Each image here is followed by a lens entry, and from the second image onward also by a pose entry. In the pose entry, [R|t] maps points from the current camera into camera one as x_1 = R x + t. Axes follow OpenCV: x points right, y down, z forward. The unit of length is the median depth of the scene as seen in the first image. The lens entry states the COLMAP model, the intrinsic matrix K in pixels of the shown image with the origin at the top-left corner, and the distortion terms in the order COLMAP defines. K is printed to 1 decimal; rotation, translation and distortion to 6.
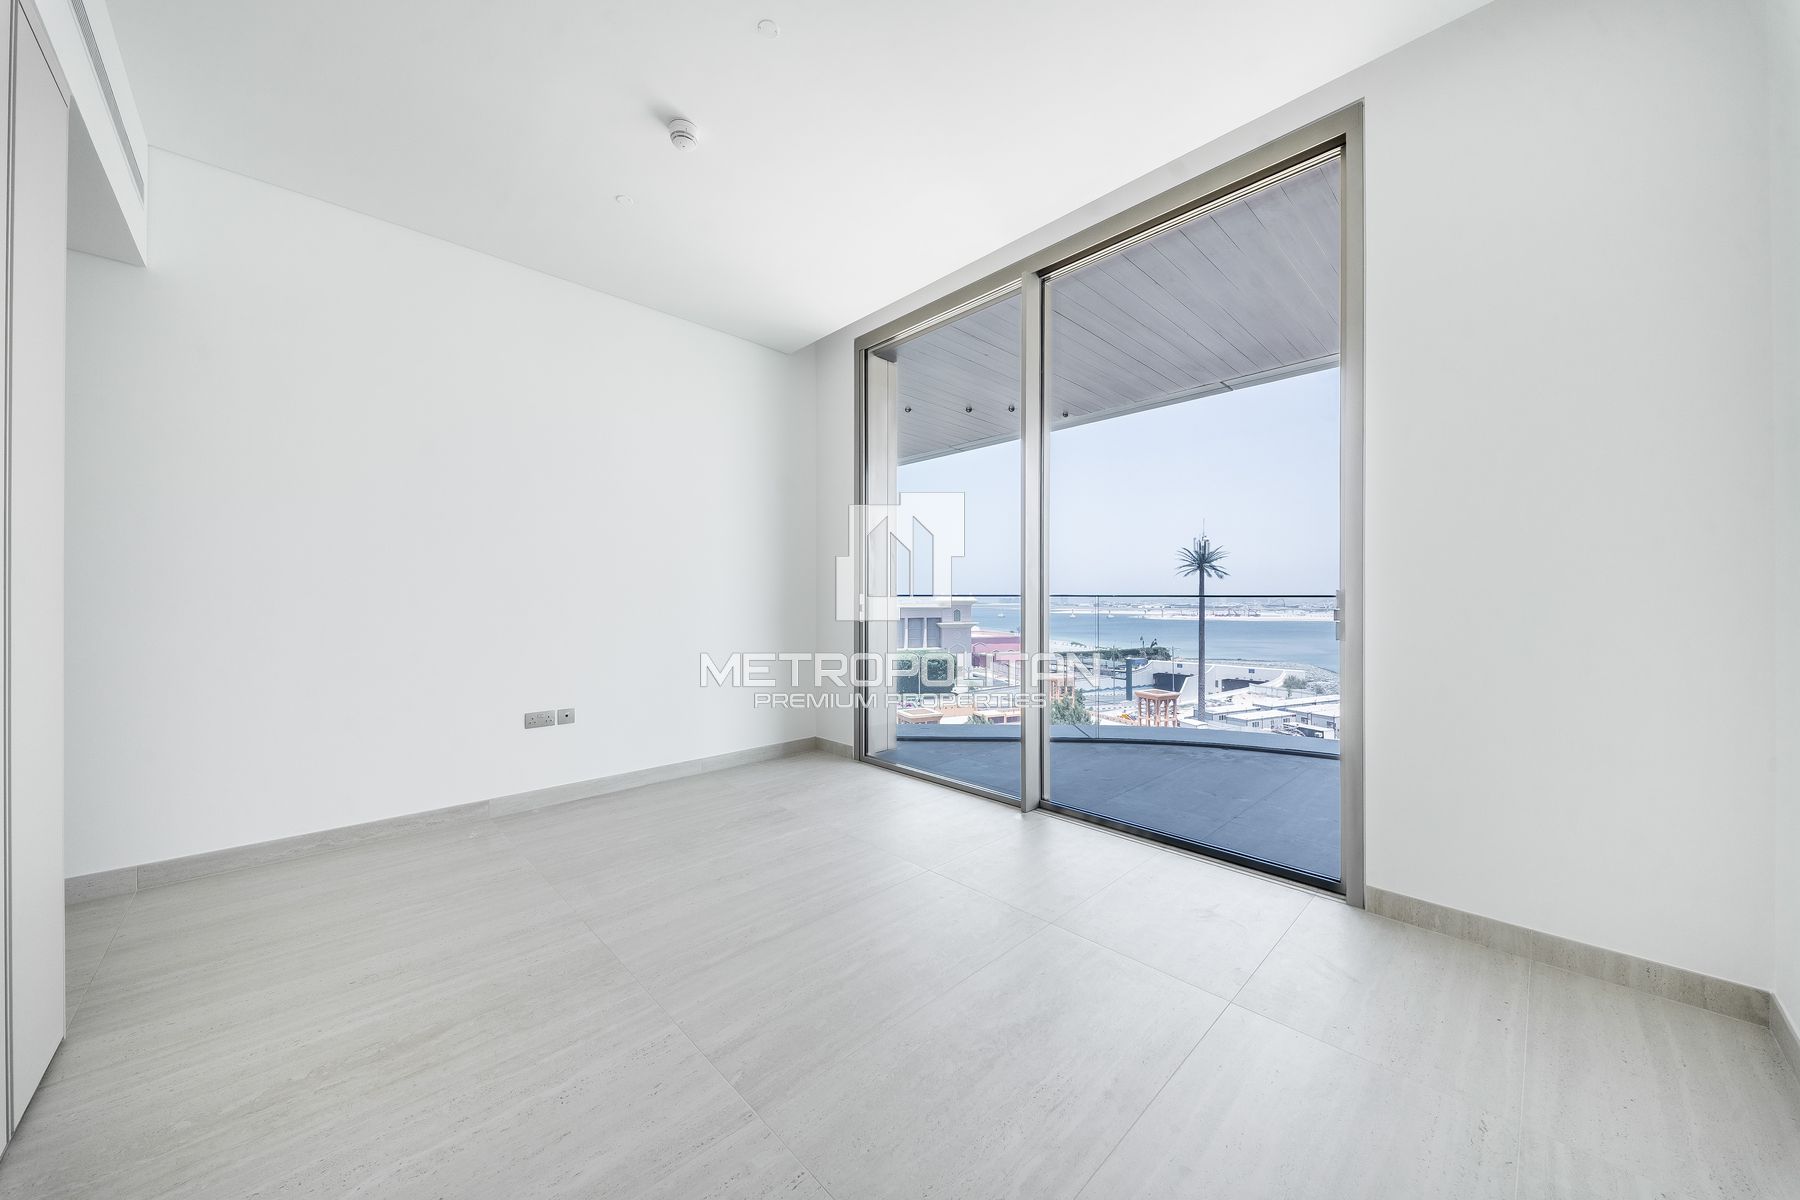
lens RADIAL K [[630.6, 0, 900.0], [0, 630.6, 600.0], [0, 0, 1]] dist [0.016278, -0.010438]
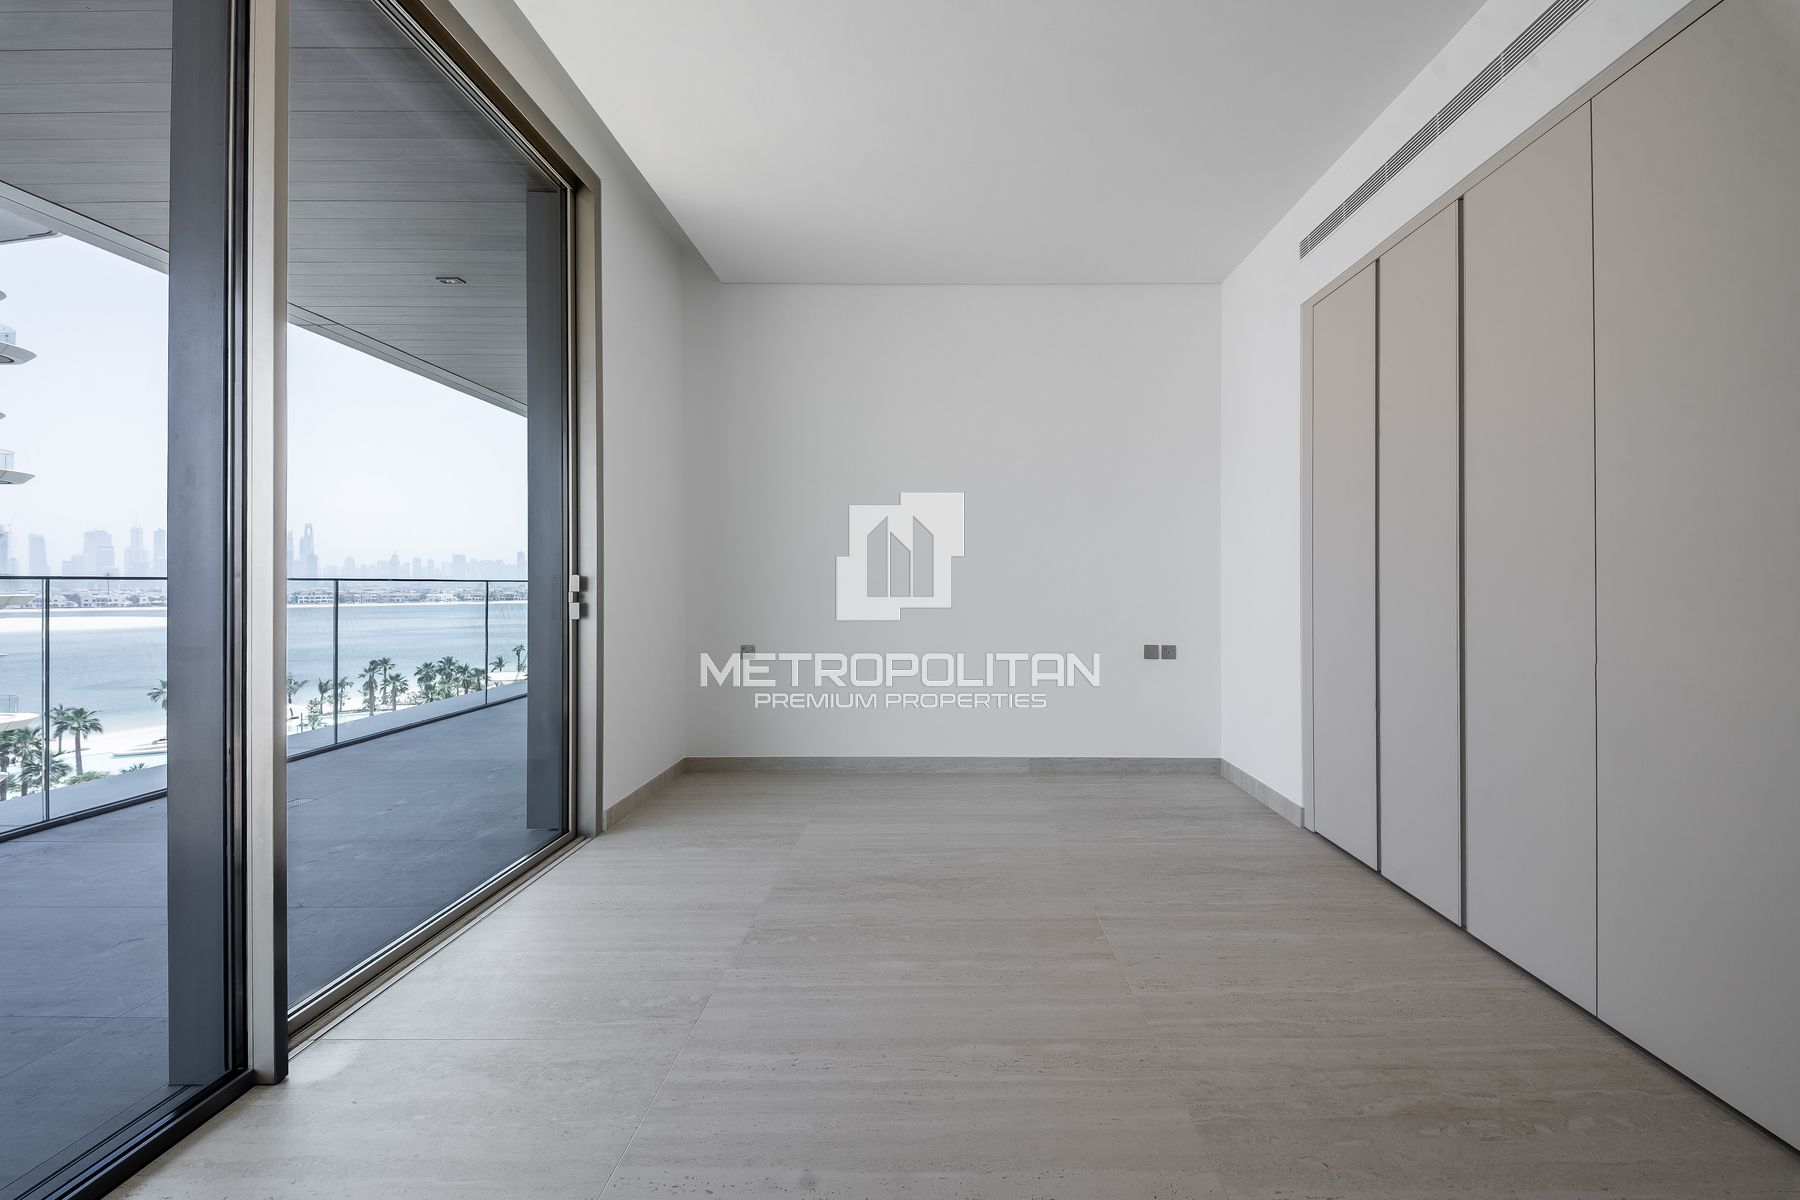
lens RADIAL K [[632.4, 0, 911.8], [0, 632.4, 593.8], [0, 0, 1]] dist [0.032715, -0.022681]
pose [[-0.693603, -0.011841, 0.720260, -0.872243], [0.002118, 0.999827, 0.018477, -0.021175], [-0.720355, 0.014342, -0.693458, 2.032060]]
